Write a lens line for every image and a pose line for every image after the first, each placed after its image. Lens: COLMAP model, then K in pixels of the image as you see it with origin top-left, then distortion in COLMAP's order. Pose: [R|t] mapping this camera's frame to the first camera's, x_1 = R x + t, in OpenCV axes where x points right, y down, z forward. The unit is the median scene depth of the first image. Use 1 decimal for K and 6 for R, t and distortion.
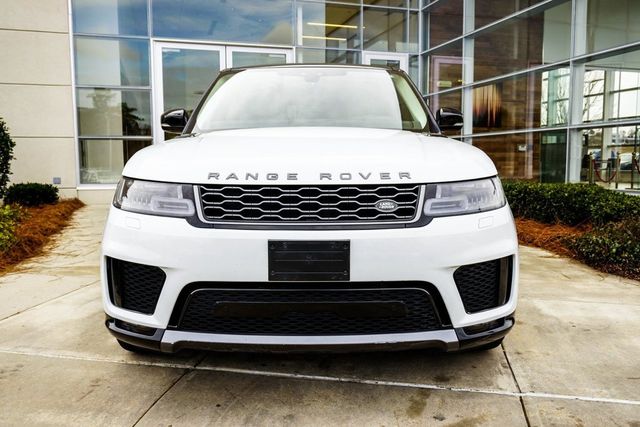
lens RADIAL K [[520.7, 0, 320.0], [0, 520.7, 213.5], [0, 0, 1]] dist [-0.010252, 0.000049]
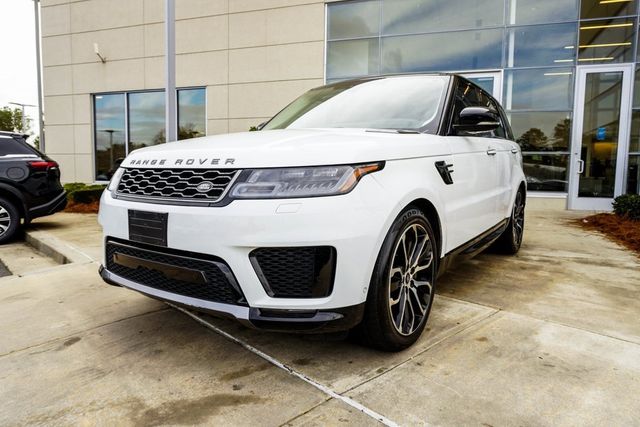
lens RADIAL K [[420.2, 0, 320.0], [0, 420.2, 213.5], [0, 0, 1]] dist [-0.027535, 0.001069]
pose [[0.819940, 0.068852, -0.568294, 0.782376], [-0.076549, 0.997012, 0.010348, 0.013305], [0.567308, 0.035018, 0.822761, 0.353466]]
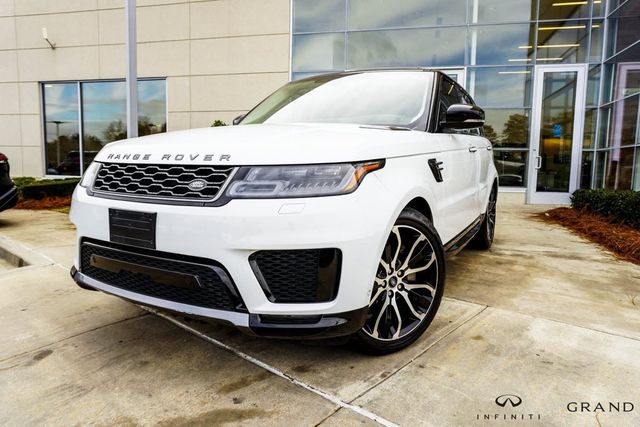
lens RADIAL K [[420.2, 0, 320.0], [0, 420.2, 213.5], [0, 0, 1]] dist [-0.027535, 0.001069]
pose [[0.870396, 0.071362, -0.487153, 0.688381], [-0.072117, 0.997247, 0.017233, 0.008058], [0.487042, 0.020133, 0.873146, 0.345209]]
